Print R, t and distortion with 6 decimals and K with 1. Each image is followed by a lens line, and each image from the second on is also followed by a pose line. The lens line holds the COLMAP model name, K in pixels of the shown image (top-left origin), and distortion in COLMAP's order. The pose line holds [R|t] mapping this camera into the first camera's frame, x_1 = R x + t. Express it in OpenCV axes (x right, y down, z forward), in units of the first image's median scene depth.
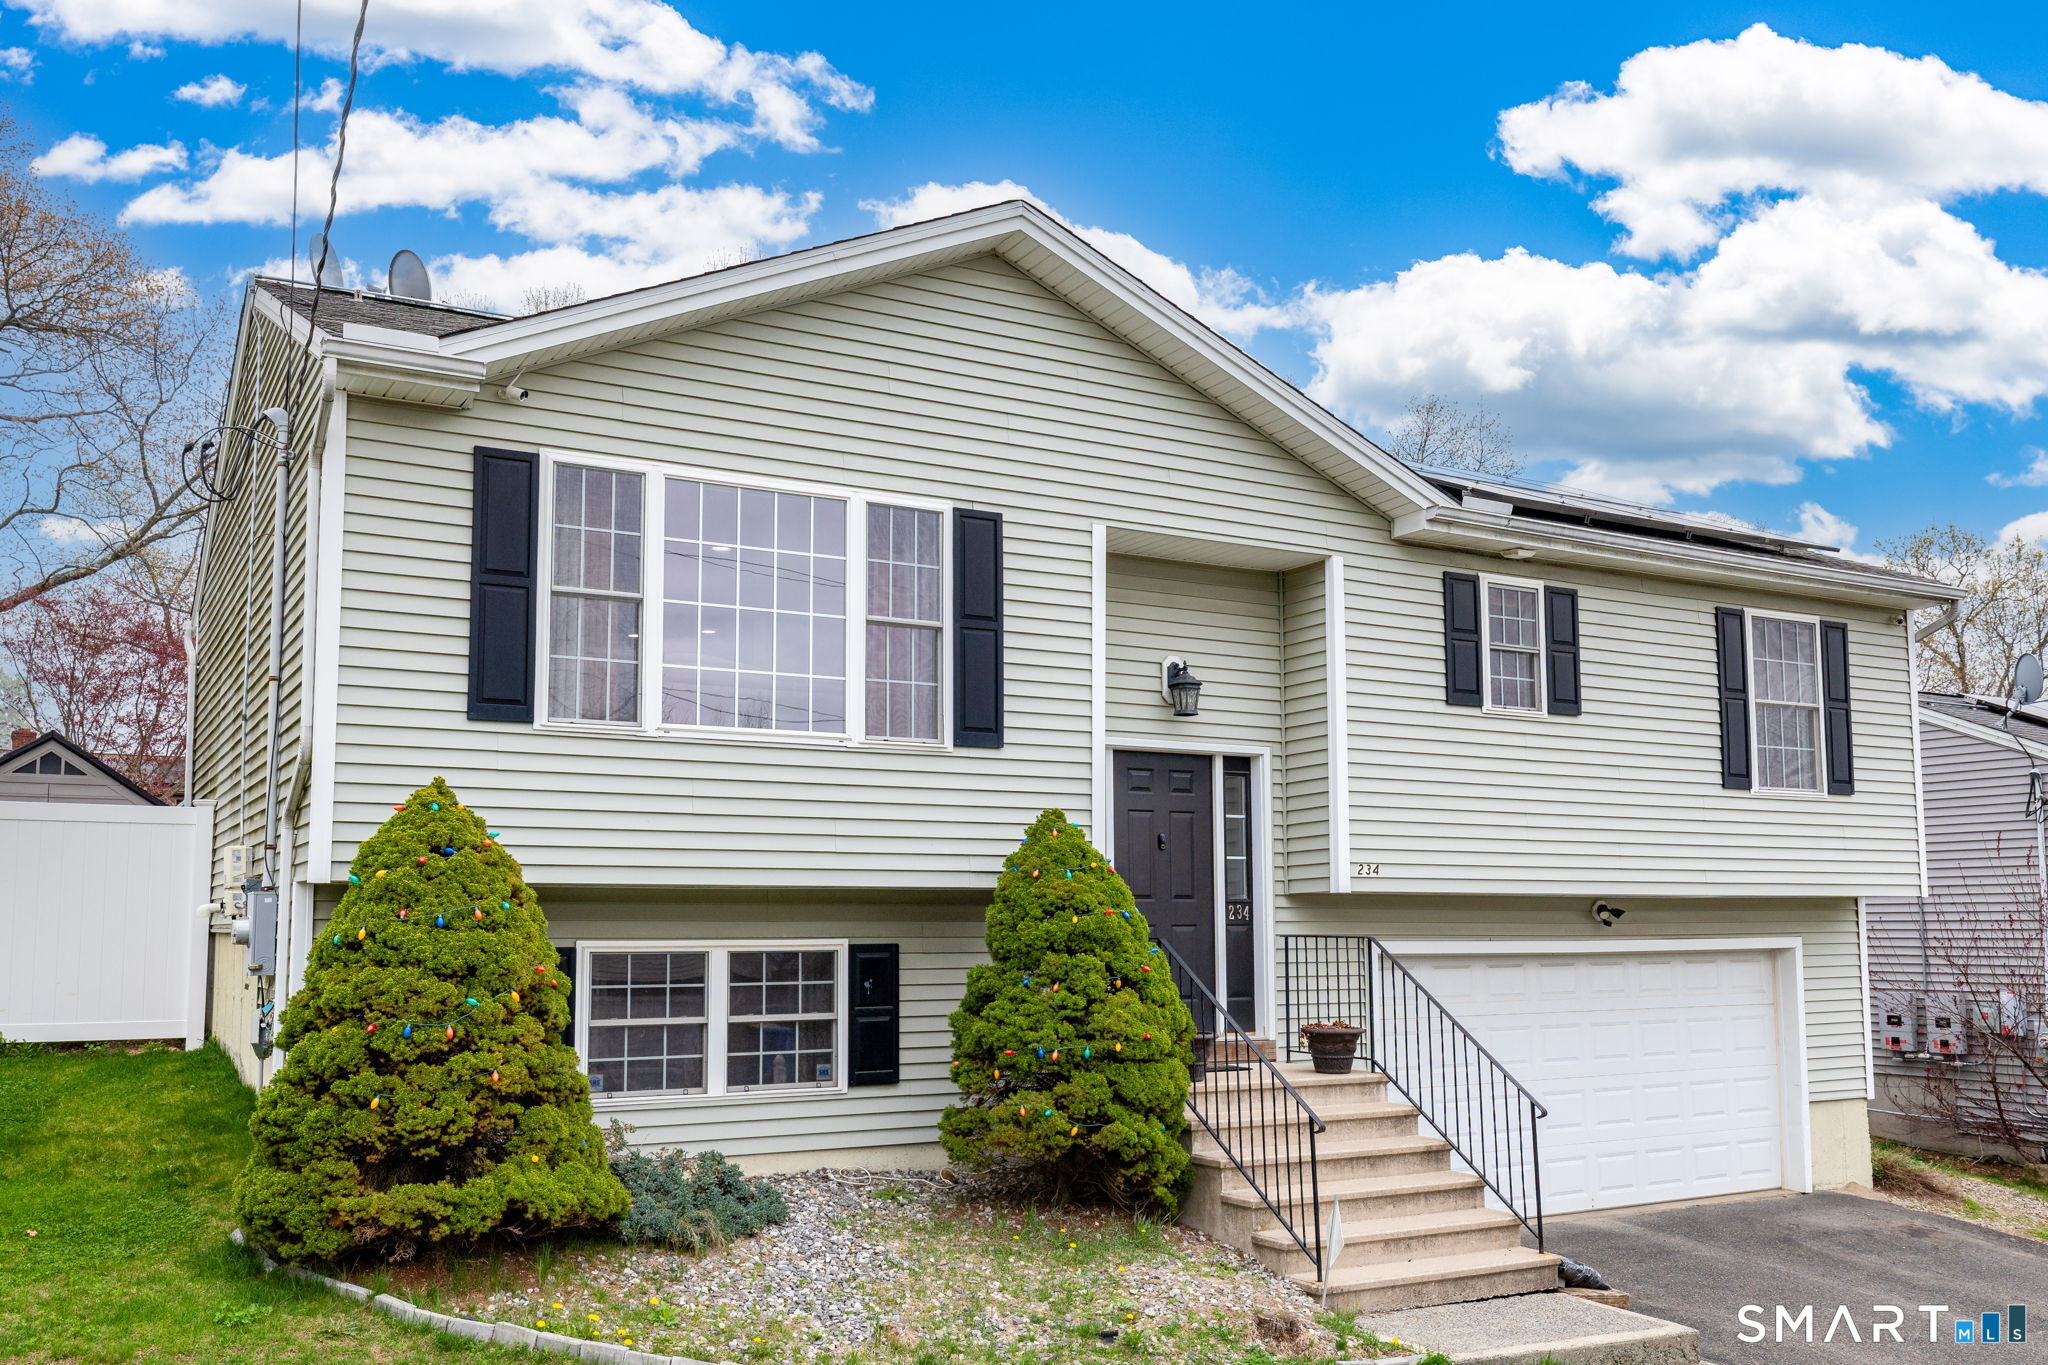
lens RADIAL K [[1662.3, 0, 1007.9], [0, 1662.3, 674.6], [0, 0, 1]] dist [0.011694, -0.021326]
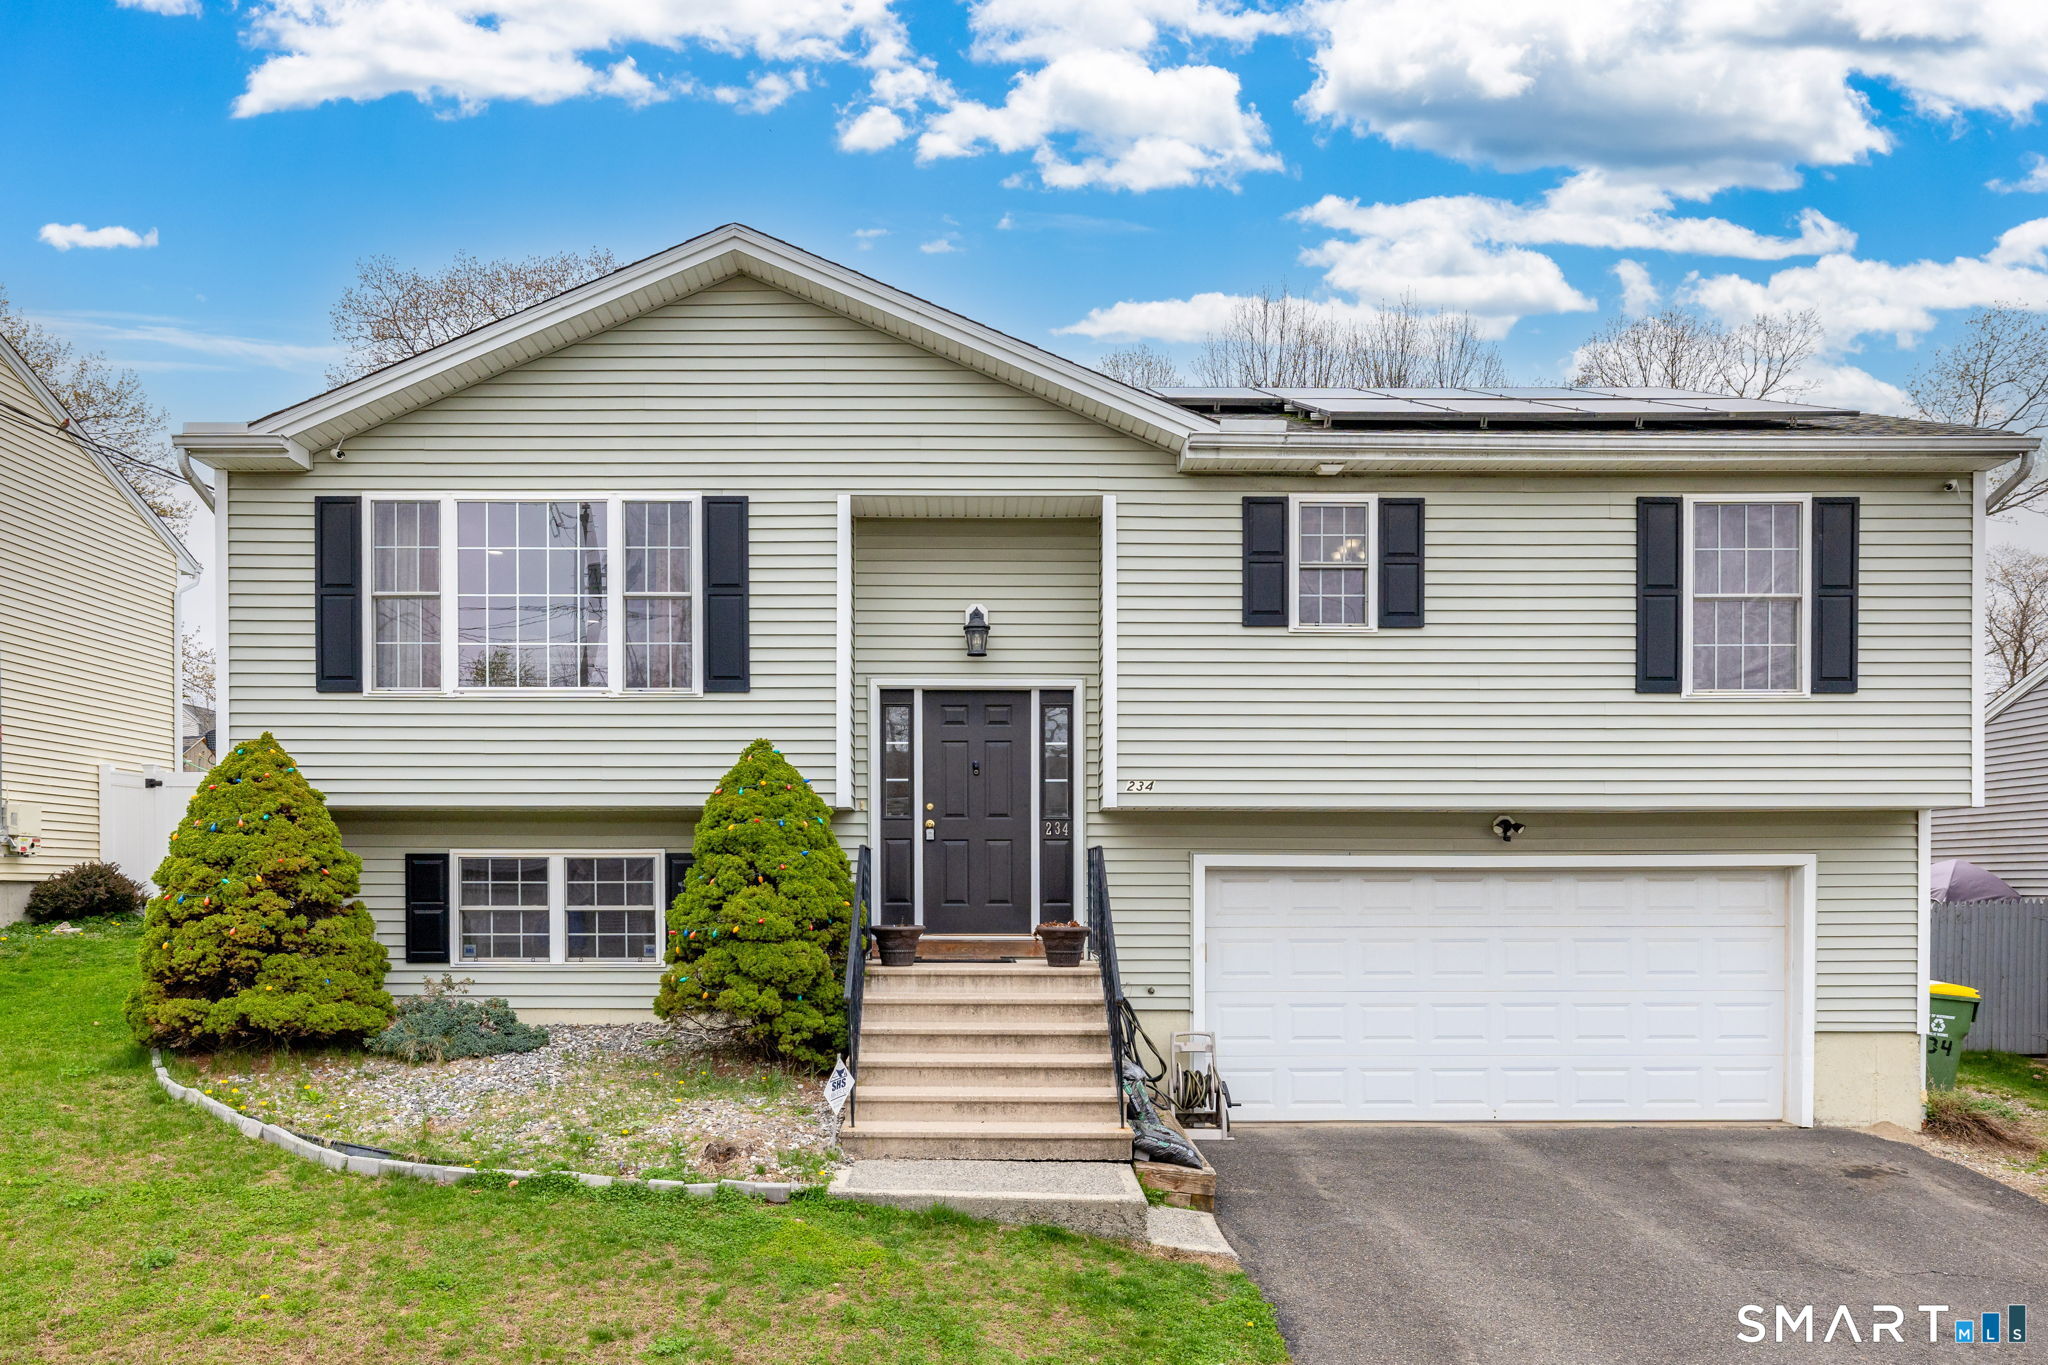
lens RADIAL K [[1395.4, 0, 990.1], [0, 1395.4, 827.0], [0, 0, 1]] dist [-0.002613, 0.003823]
pose [[0.880834, -0.017505, -0.473101, 0.622916], [0.068793, 0.993442, 0.091323, 0.060251], [0.468400, -0.112987, 0.876262, 0.175375]]
